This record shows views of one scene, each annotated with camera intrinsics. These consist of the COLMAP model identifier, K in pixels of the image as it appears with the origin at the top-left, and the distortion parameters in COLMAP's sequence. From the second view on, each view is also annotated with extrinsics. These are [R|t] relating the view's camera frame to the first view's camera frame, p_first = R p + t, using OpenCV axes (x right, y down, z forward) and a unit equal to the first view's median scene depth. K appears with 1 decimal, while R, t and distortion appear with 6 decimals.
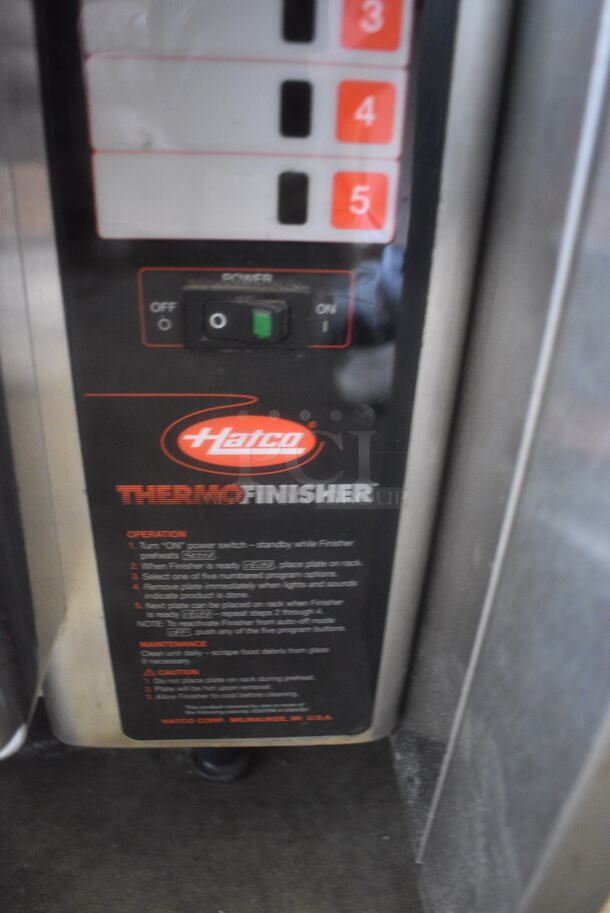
lens RADIAL K [[703.3, 0, 305.0], [0, 703.3, 456.5], [0, 0, 1]] dist [-0.079991, -0.000671]
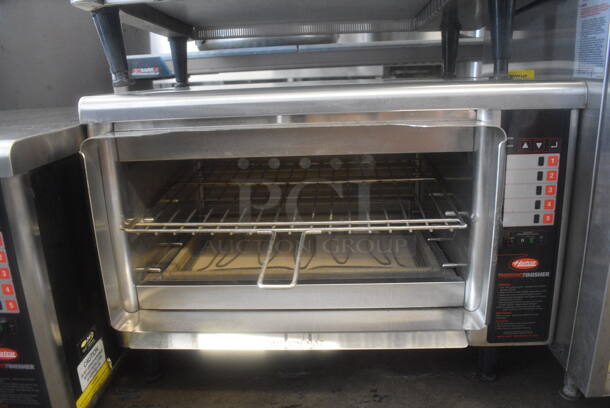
lens RADIAL K [[469.9, 0, 305.0], [0, 469.9, 204.0], [0, 0, 1]] dist [-0.079991, -0.000671]
pose [[0.989022, -0.045244, -0.140672, -1.151893], [0.007344, 0.965846, -0.259012, 0.407452], [0.147586, 0.255136, 0.955575, -2.484762]]
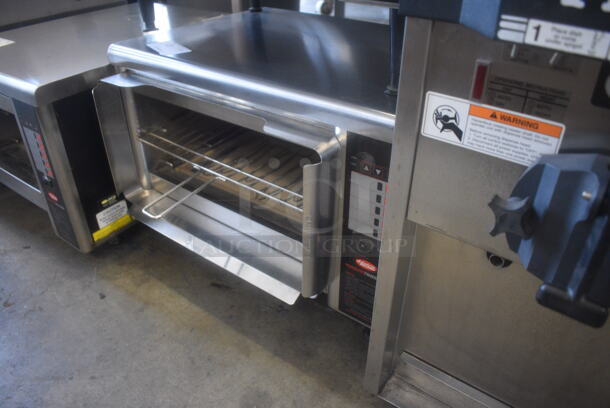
lens RADIAL K [[469.9, 0, 305.0], [0, 469.9, 204.0], [0, 0, 1]] dist [-0.079991, -0.000671]
pose [[0.760407, 0.317186, -0.566722, 1.508133], [-0.304673, 0.944864, 0.120027, -0.780764], [0.573546, 0.081396, 0.815119, -2.350627]]
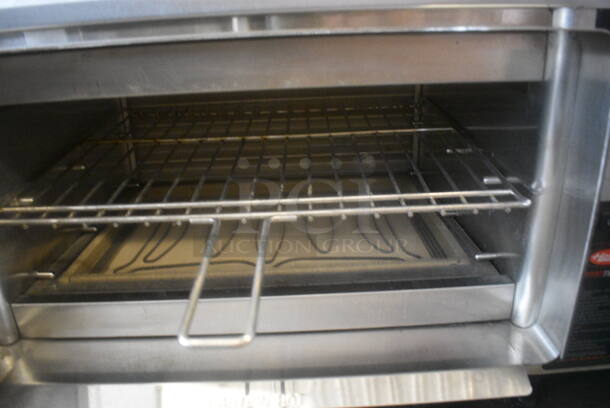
lens RADIAL K [[466.0, 0, 305.7], [0, 466.0, 218.5], [0, 0, 1]] dist [-0.058471, 0.000044]
pose [[0.995538, -0.057390, -0.074903, -1.320991], [0.046998, 0.989895, -0.133790, 0.017292], [0.081824, 0.129673, 0.988175, -1.234241]]
